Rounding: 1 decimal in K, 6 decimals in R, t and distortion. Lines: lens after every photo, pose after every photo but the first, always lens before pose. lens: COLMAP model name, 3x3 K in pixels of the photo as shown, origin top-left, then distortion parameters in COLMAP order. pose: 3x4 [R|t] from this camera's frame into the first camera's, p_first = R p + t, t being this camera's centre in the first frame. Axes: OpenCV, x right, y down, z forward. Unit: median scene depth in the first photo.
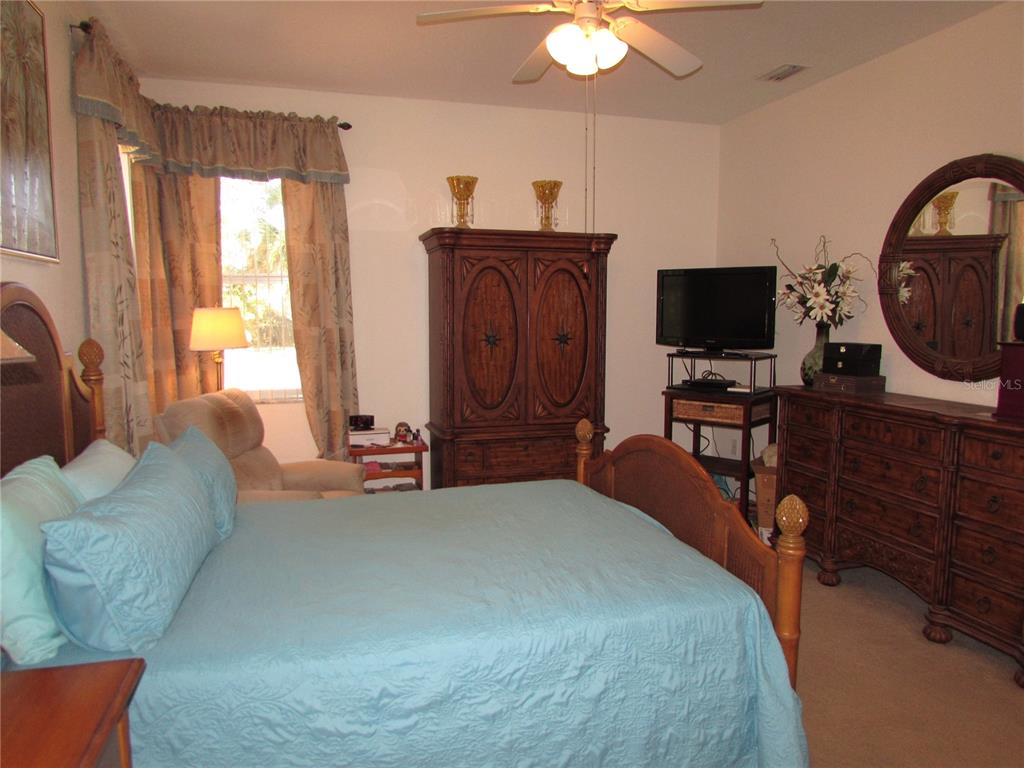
lens RADIAL K [[727.3, 0, 513.4], [0, 727.3, 389.1], [0, 0, 1]] dist [-0.026744, 0.001435]
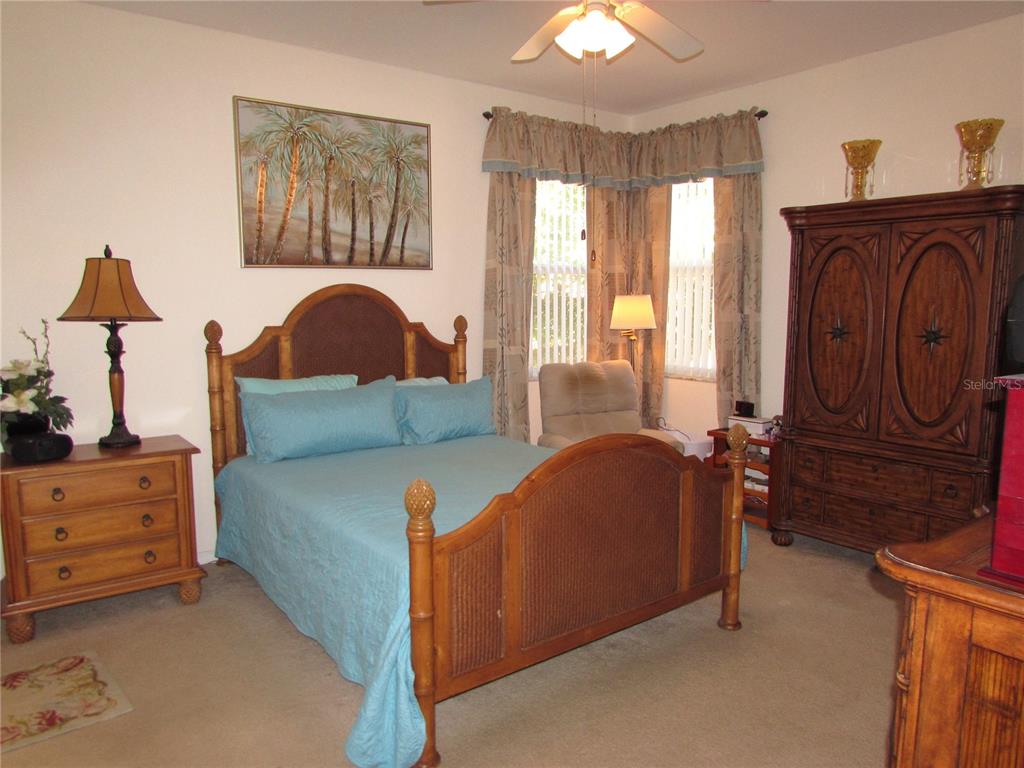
lens RADIAL K [[727.3, 0, 513.4], [0, 727.3, 389.1], [0, 0, 1]] dist [-0.026744, 0.001435]
pose [[0.352477, 0.117409, -0.928426, 0.625082], [-0.091799, 0.991652, 0.090553, -0.043760], [0.931307, 0.053311, 0.360313, 0.340132]]
